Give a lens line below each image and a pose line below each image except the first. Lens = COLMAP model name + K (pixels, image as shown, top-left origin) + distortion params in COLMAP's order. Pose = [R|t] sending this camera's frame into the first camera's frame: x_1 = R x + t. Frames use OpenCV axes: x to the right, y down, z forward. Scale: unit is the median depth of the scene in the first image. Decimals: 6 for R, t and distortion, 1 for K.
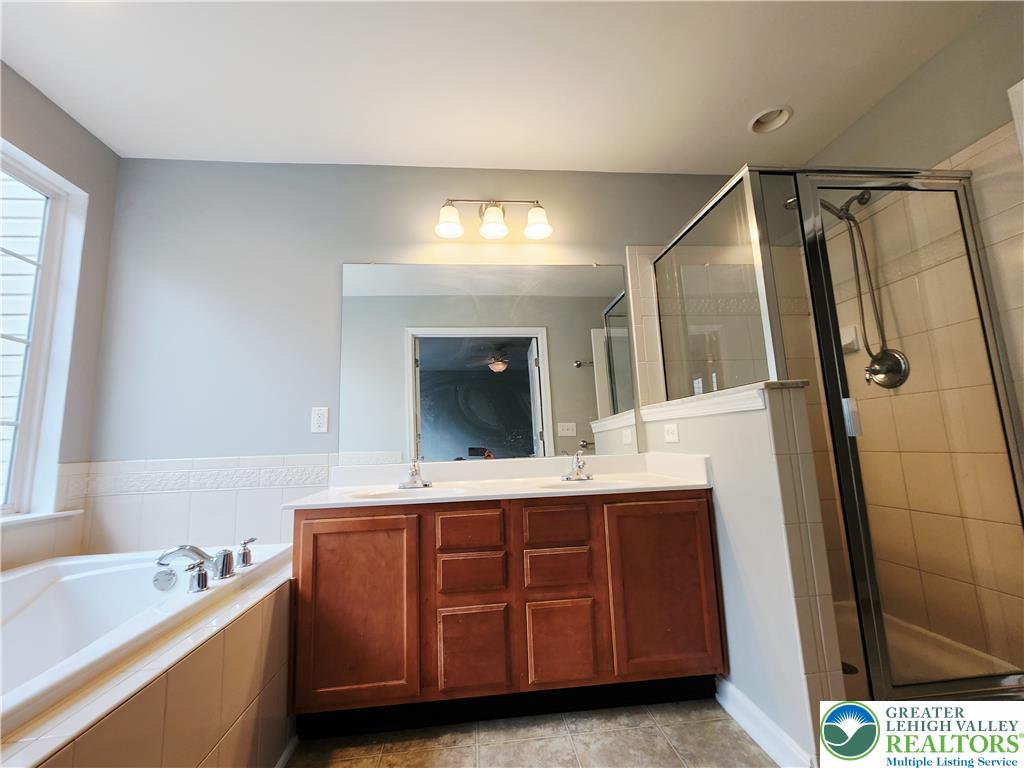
lens RADIAL K [[422.5, 0, 514.3], [0, 422.5, 383.2], [0, 0, 1]] dist [0.002794, -0.000165]
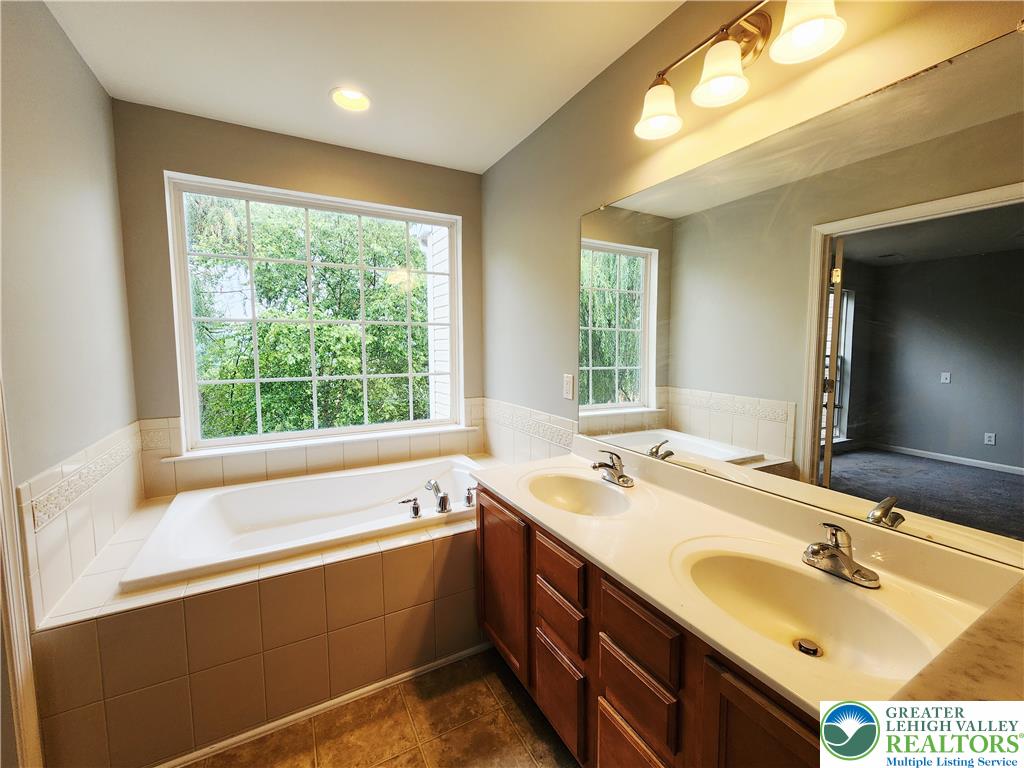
lens RADIAL K [[422.5, 0, 517.4], [0, 422.5, 379.8], [0, 0, 1]] dist [0.002794, -0.000165]
pose [[0.390321, 0.114445, -0.913538, 0.554334], [0.121330, 0.977196, 0.174260, -0.159224], [0.912649, -0.178857, 0.367535, 0.657953]]
